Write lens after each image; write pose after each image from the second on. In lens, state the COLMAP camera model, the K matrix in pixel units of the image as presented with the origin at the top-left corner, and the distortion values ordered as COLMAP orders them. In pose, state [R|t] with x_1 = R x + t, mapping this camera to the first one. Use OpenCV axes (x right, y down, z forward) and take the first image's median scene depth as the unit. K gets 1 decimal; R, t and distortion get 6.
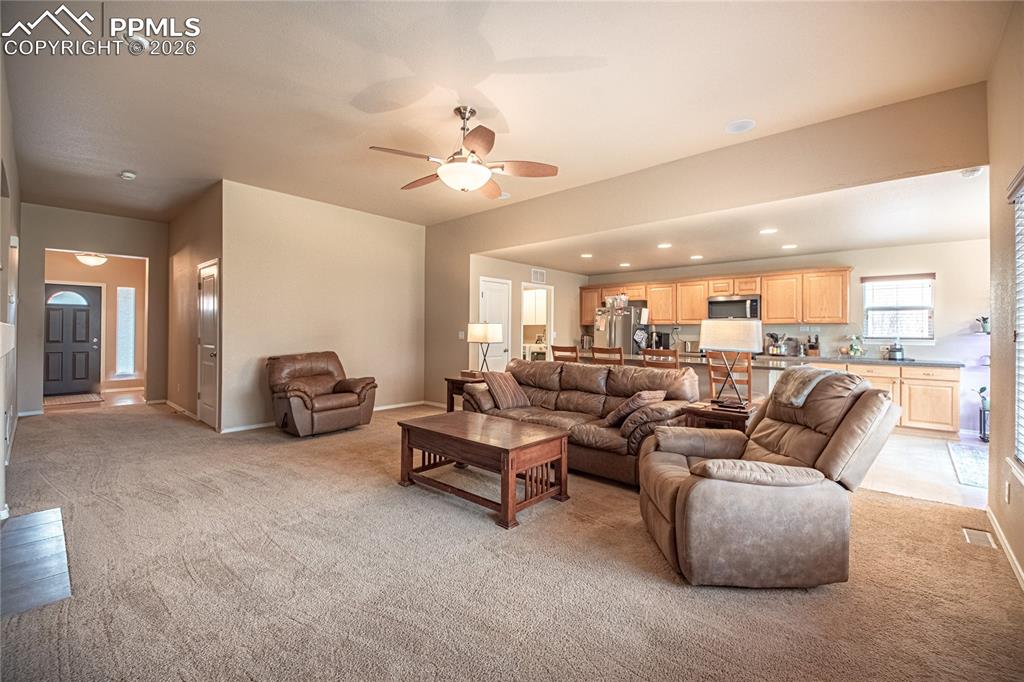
lens RADIAL K [[433.2, 0, 506.6], [0, 433.2, 337.0], [0, 0, 1]] dist [-0.000776, -0.000290]
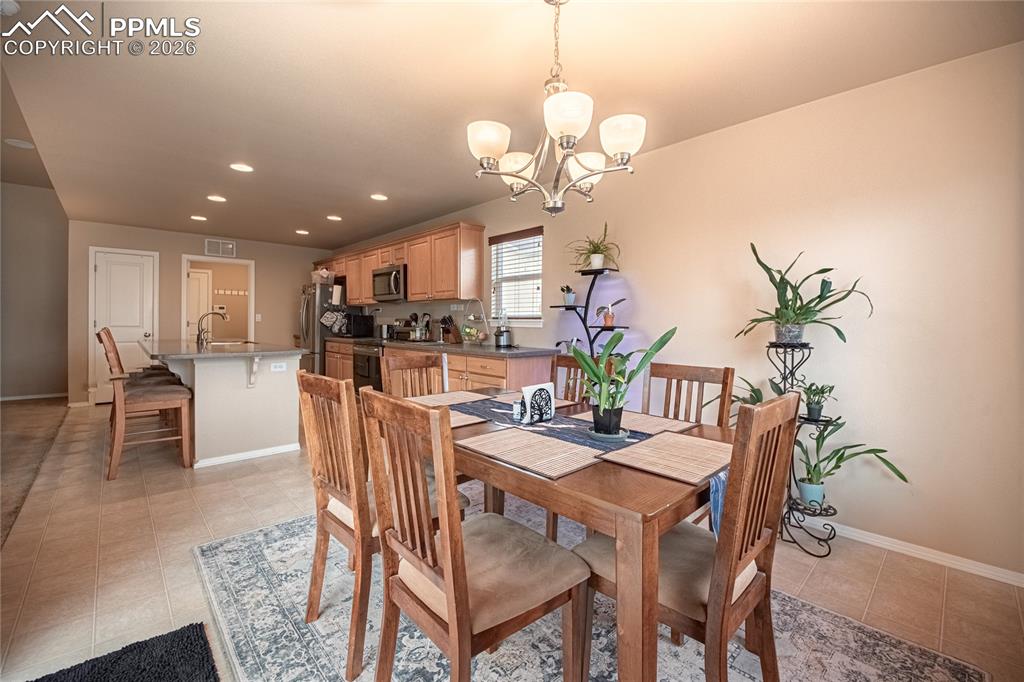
lens RADIAL K [[427.5, 0, 515.7], [0, 427.5, 323.4], [0, 0, 1]] dist [0.000969, -0.000085]
pose [[0.997954, 0.000061, -0.063930, 0.863203], [-0.000696, 0.999951, -0.009903, 0.017831], [0.063926, 0.009927, 0.997905, 0.246781]]
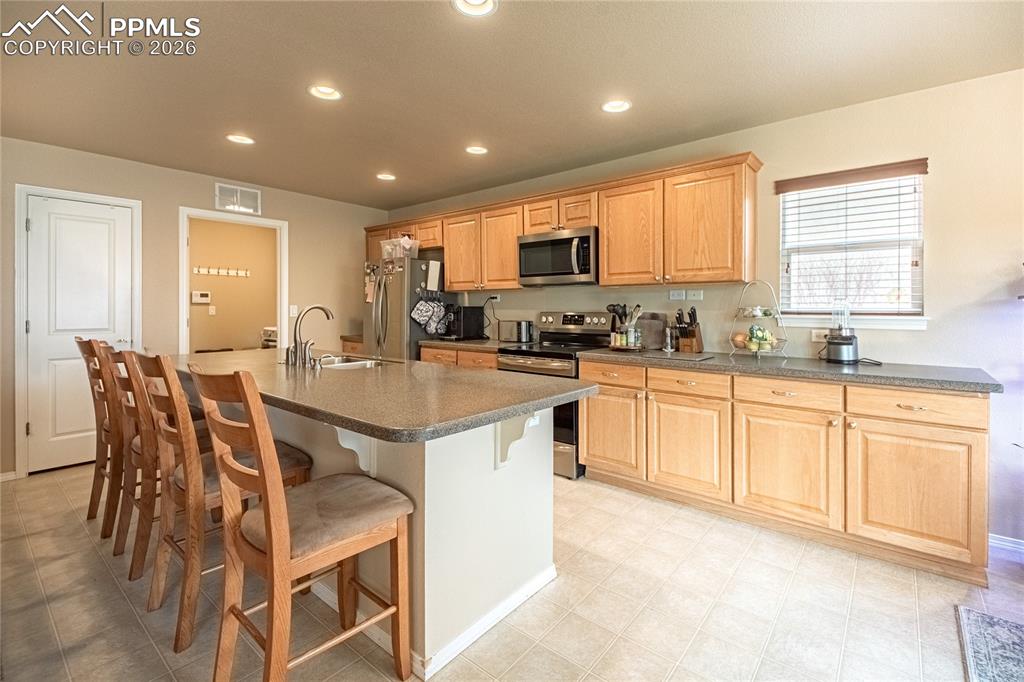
lens RADIAL K [[482.3, 0, 543.9], [0, 482.3, 308.0], [0, 0, 1]] dist [0.025794, 0.000044]
pose [[0.998572, -0.005570, 0.053135, 0.512502], [0.006256, 0.999899, -0.012748, 0.001800], [-0.053059, 0.013062, 0.998506, 0.469634]]
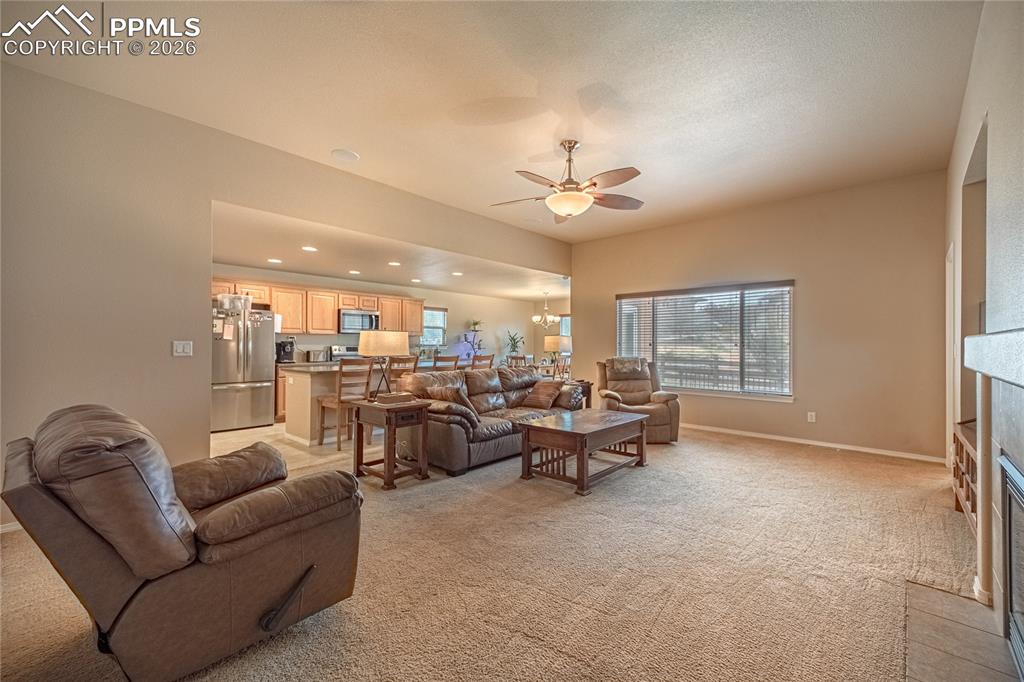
lens RADIAL K [[440.5, 0, 512.5], [0, 440.5, 341.5], [0, 0, 1]] dist [0.115376, 0.000008]
pose [[-0.020712, -0.000516, 0.999785, -0.717278], [0.011151, 0.999938, 0.000747, -0.009341], [-0.999723, 0.011164, -0.020705, 0.666942]]
